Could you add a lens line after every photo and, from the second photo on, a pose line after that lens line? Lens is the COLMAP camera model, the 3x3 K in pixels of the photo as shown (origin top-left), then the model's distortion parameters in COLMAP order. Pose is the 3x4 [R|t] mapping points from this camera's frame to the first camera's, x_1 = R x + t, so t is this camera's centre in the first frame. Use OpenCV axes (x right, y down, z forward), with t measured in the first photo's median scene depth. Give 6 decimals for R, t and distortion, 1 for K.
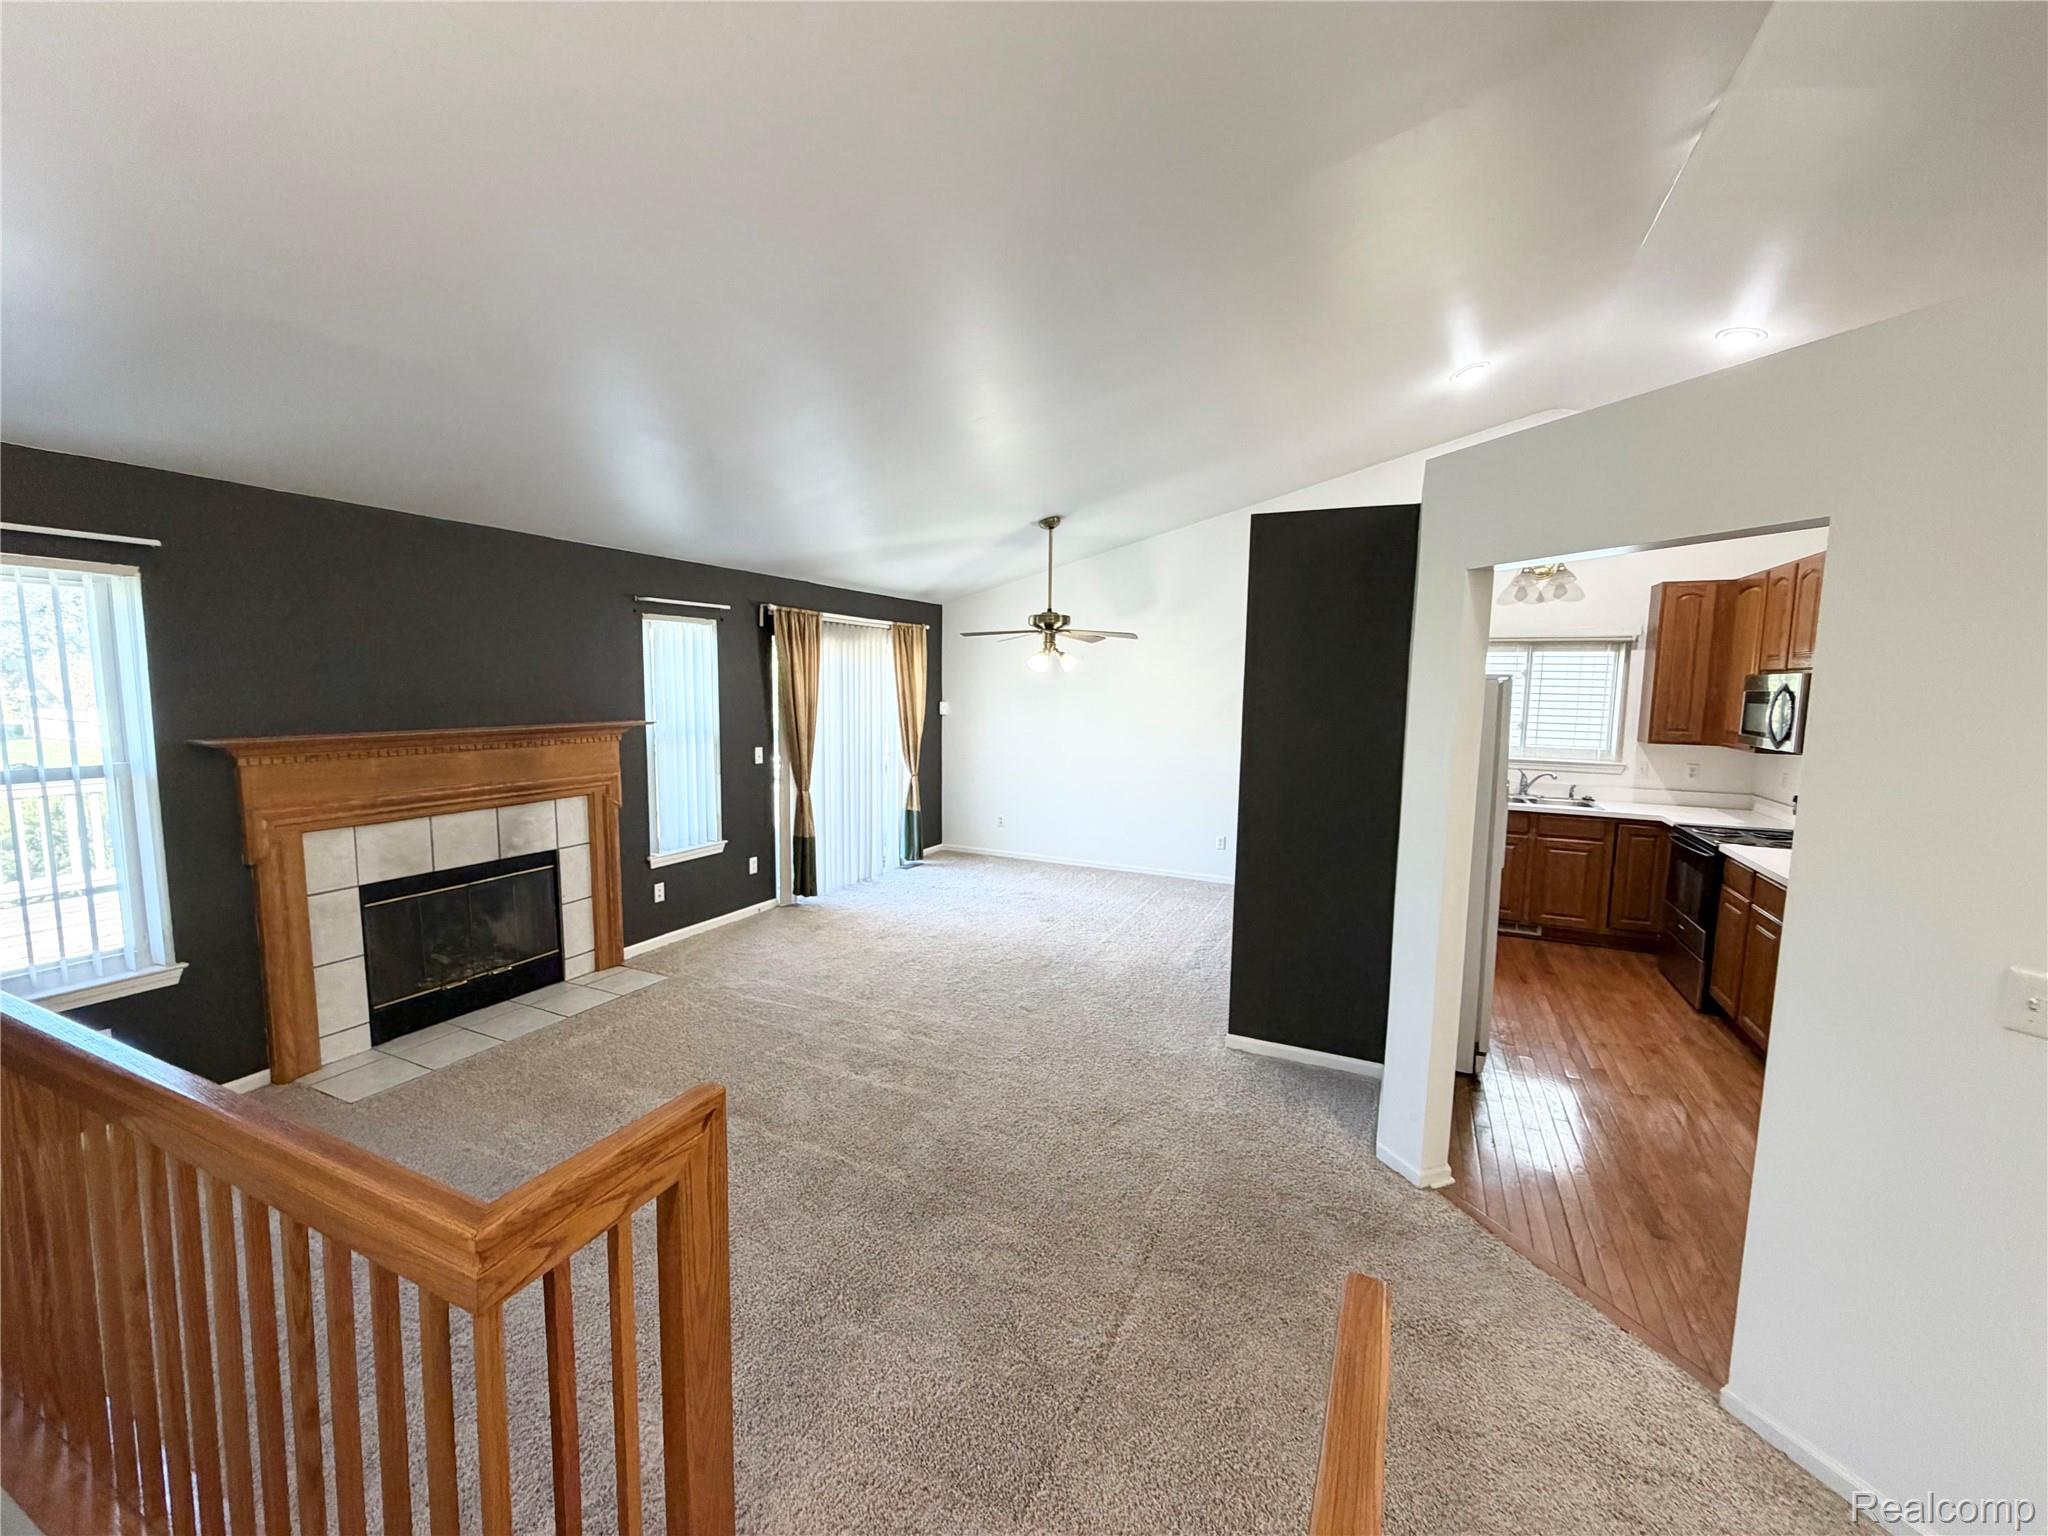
lens RADIAL K [[817.8, 0, 1016.9], [0, 817.8, 770.4], [0, 0, 1]] dist [-0.001489, 0.000554]
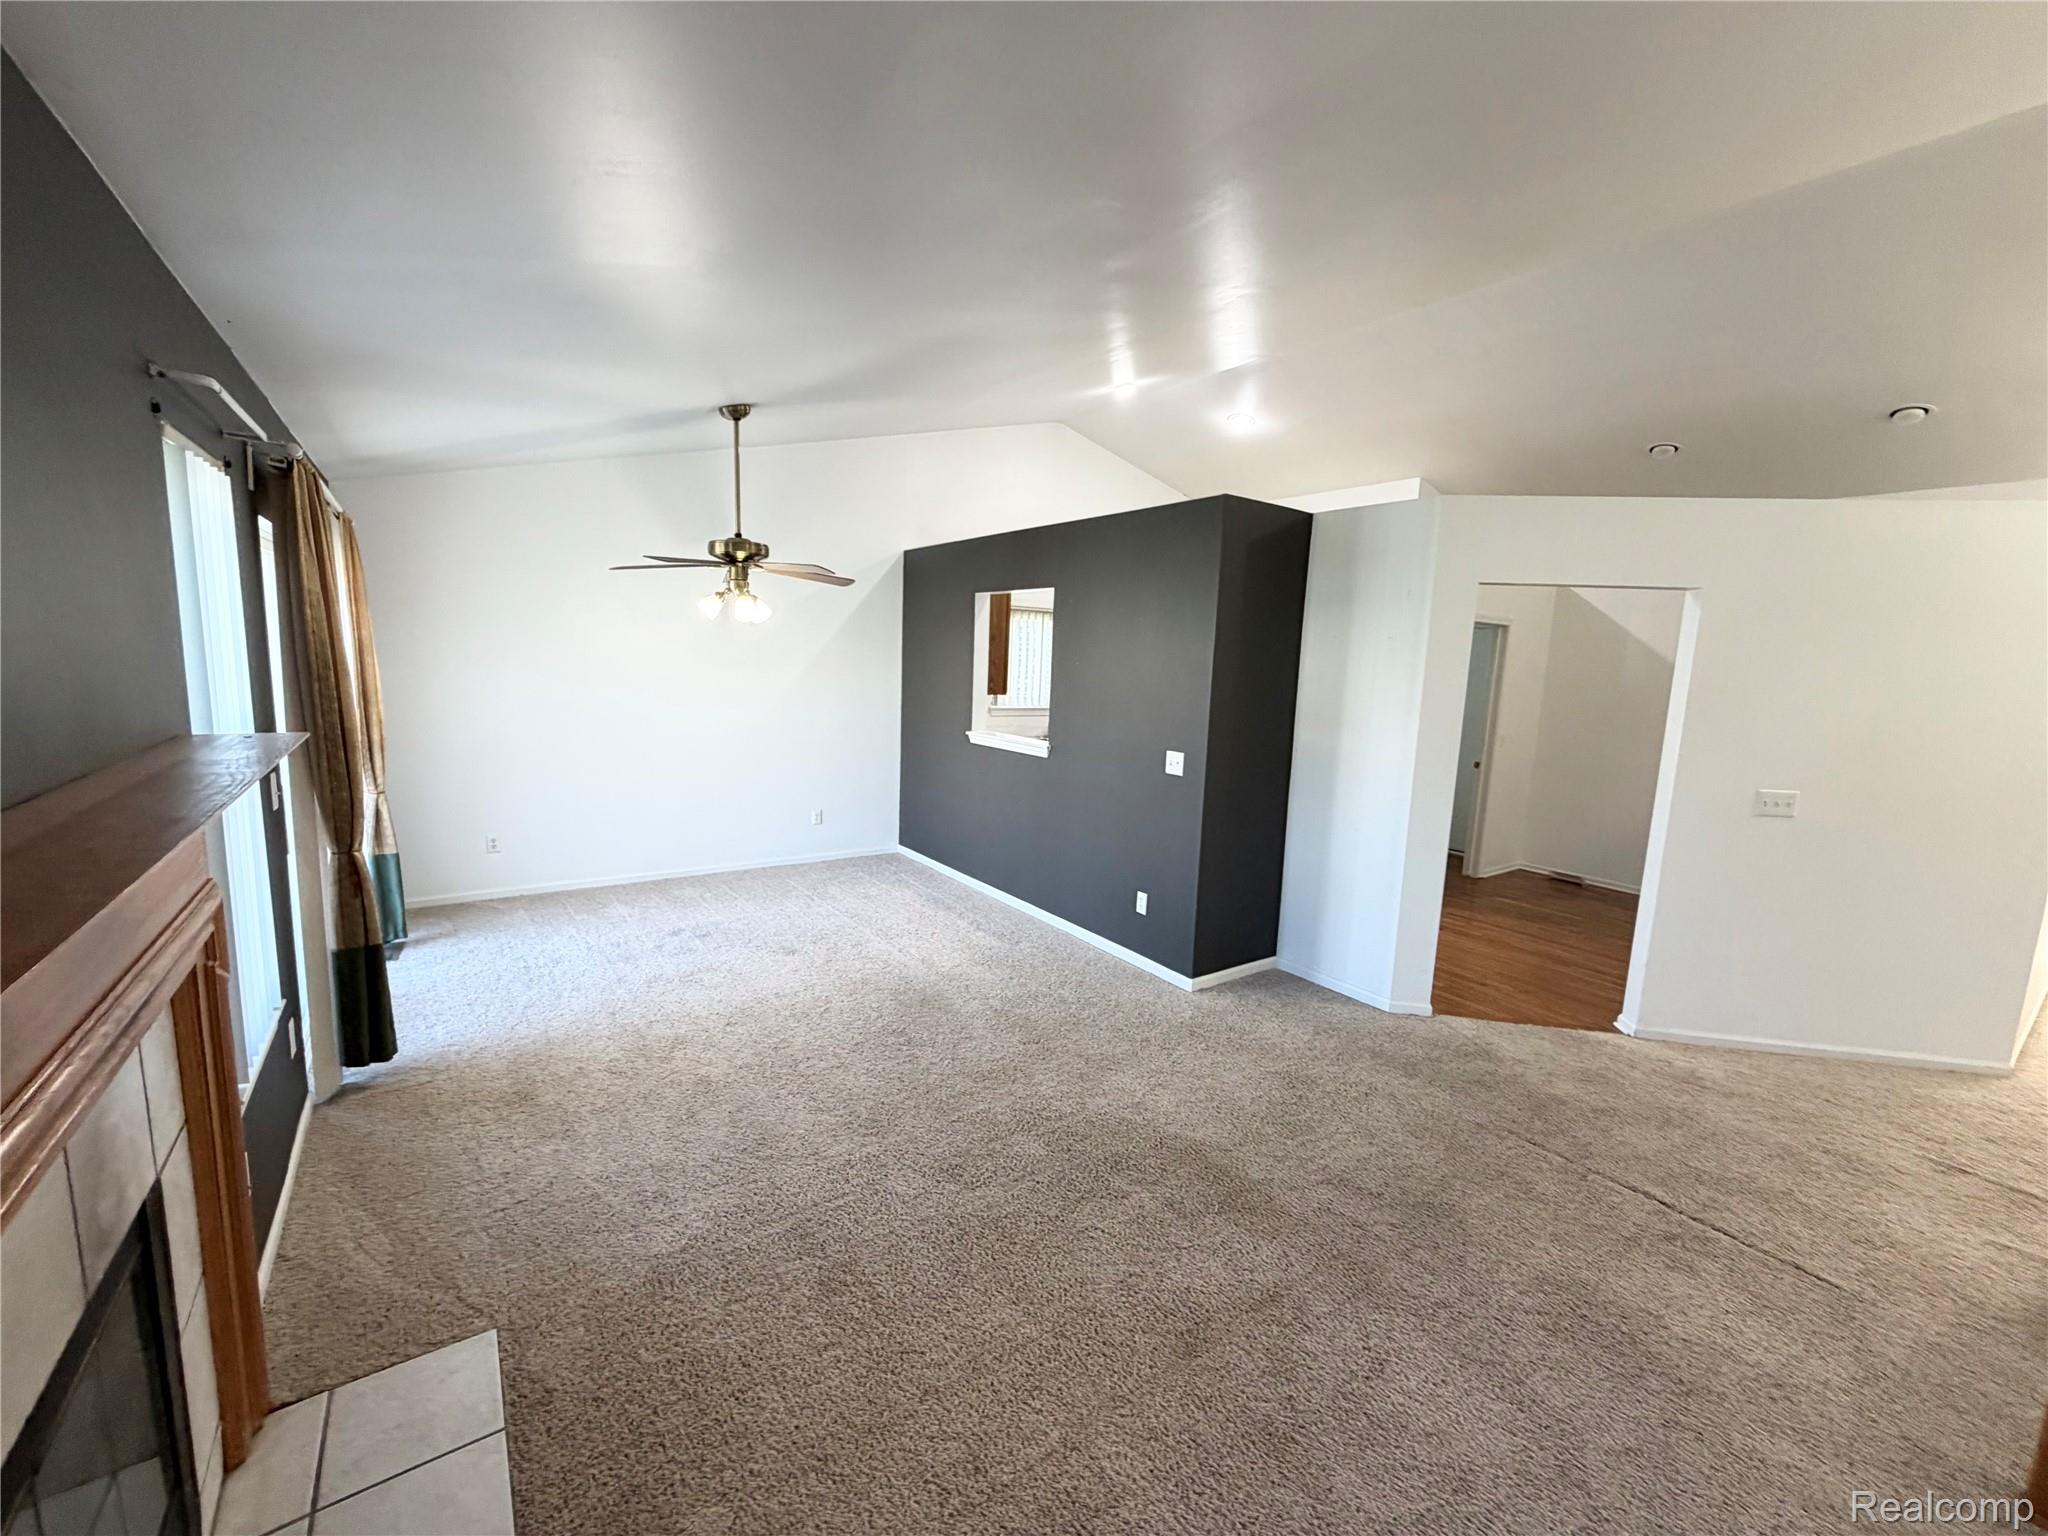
lens RADIAL K [[817.8, 0, 1016.9], [0, 817.8, 770.4], [0, 0, 1]] dist [-0.001489, 0.000554]
pose [[0.492308, -0.119856, 0.862129, -0.636872], [0.060632, 0.992790, 0.103398, -0.065661], [-0.868307, 0.001369, 0.496026, 0.562203]]
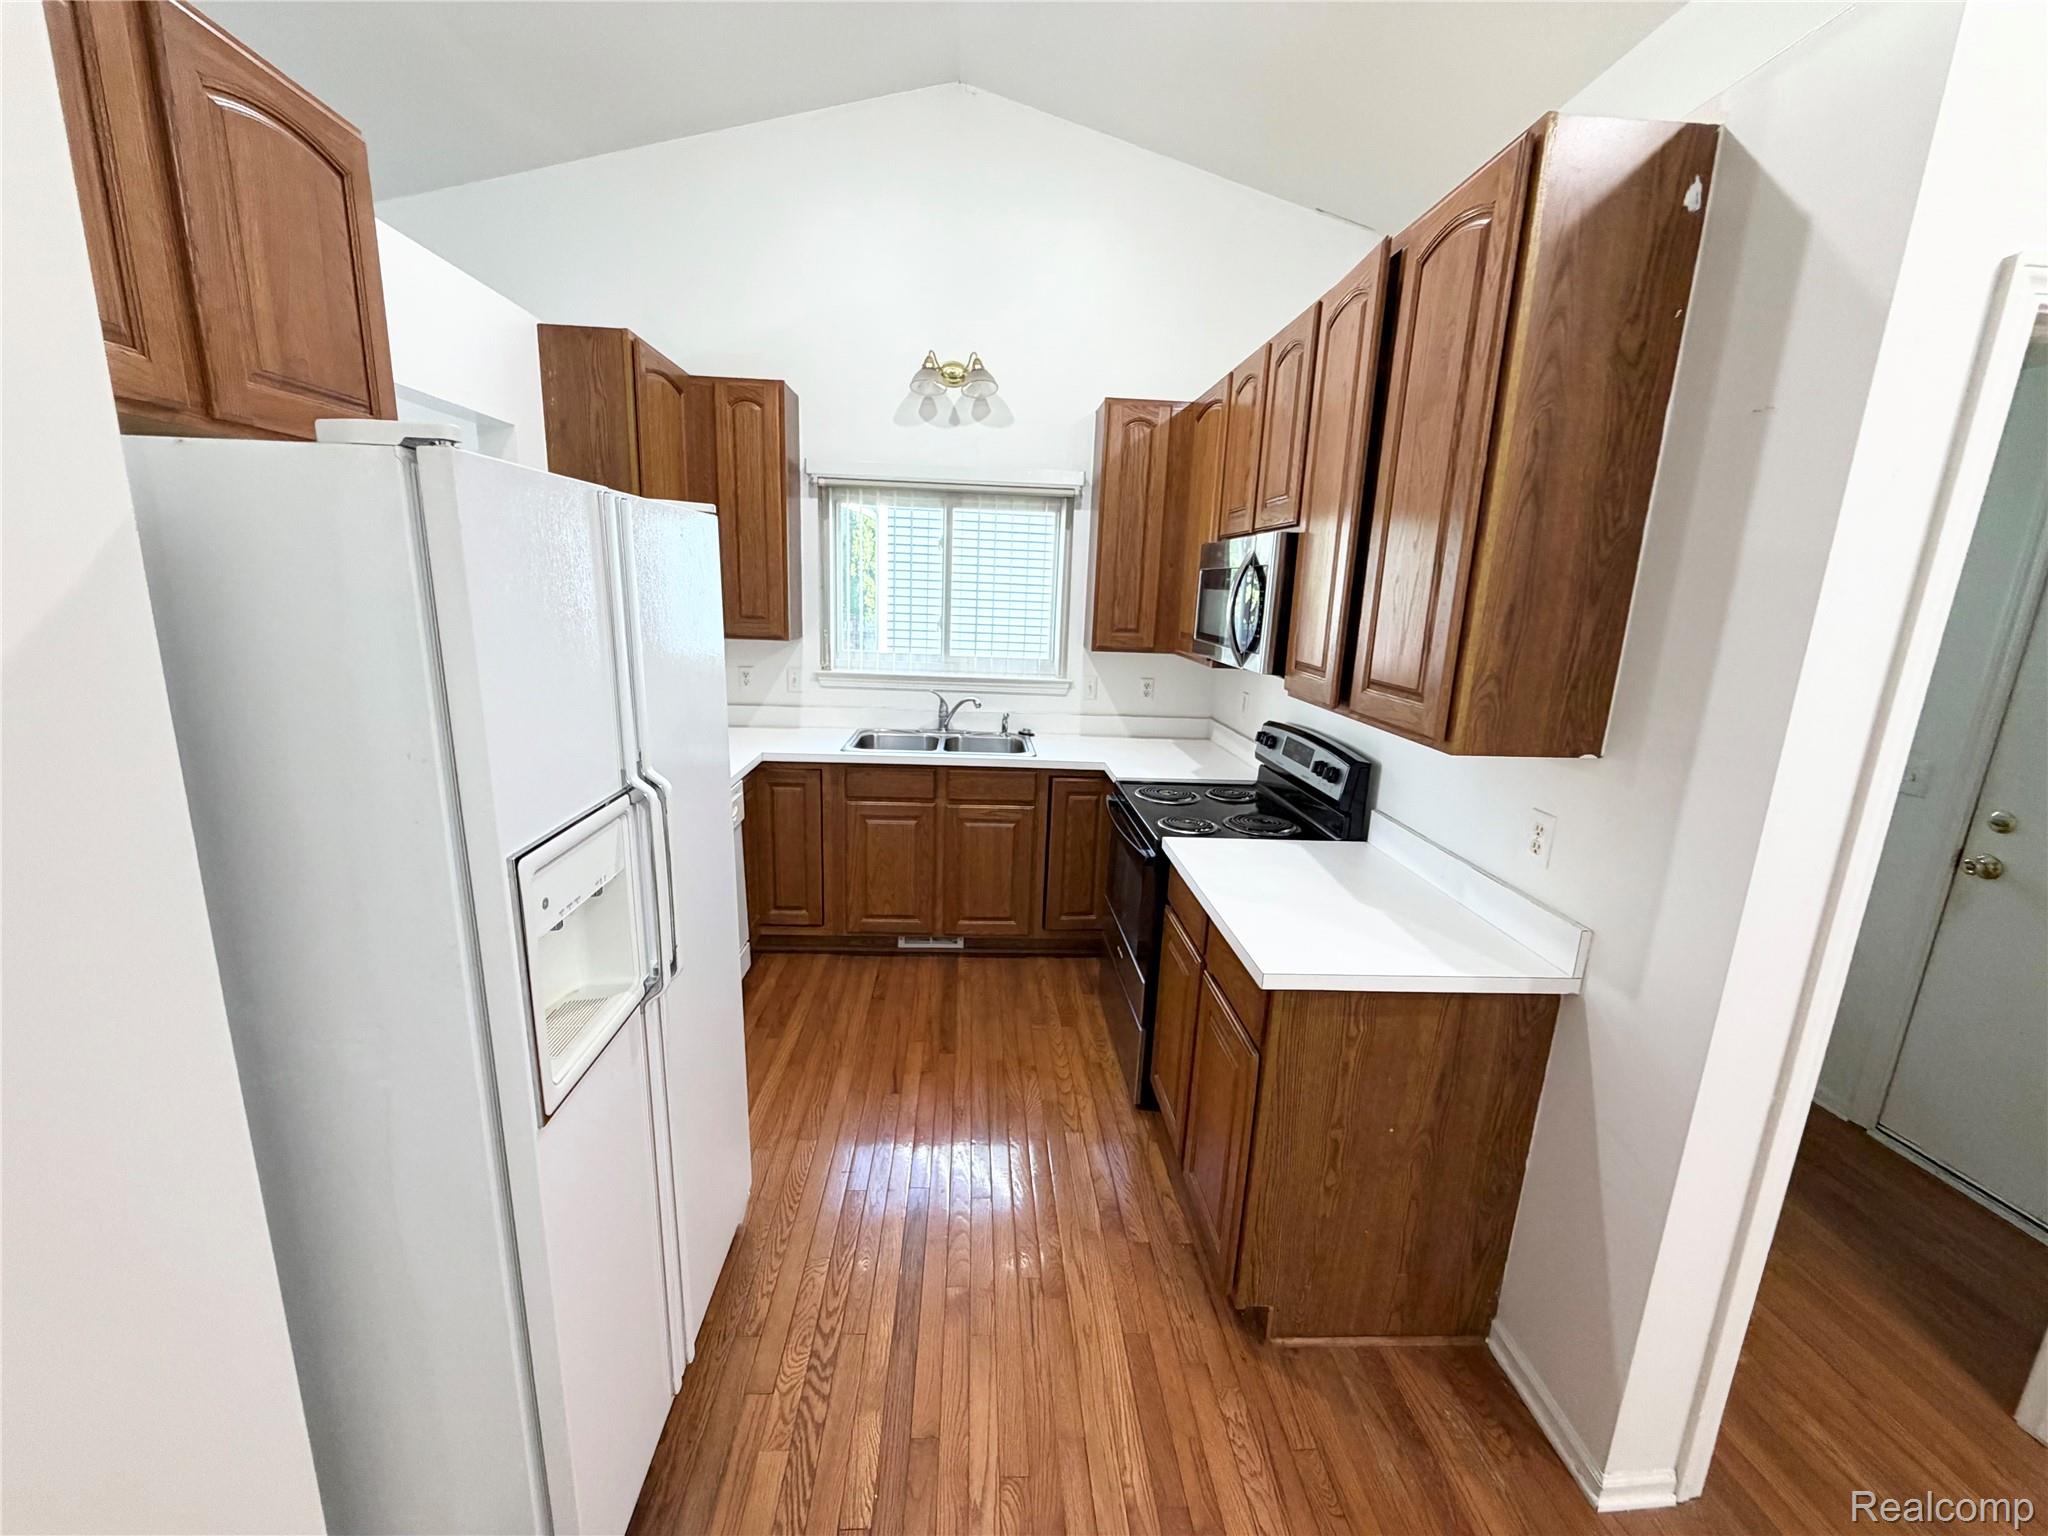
lens RADIAL K [[818.6, 0, 1015.7], [0, 818.6, 771.5], [0, 0, 1]] dist [-0.000329, 0.000569]
pose [[0.879481, -0.086348, 0.468035, 0.472066], [0.025623, 0.990568, 0.134603, -0.032556], [-0.475243, -0.106388, 0.873399, 0.517040]]
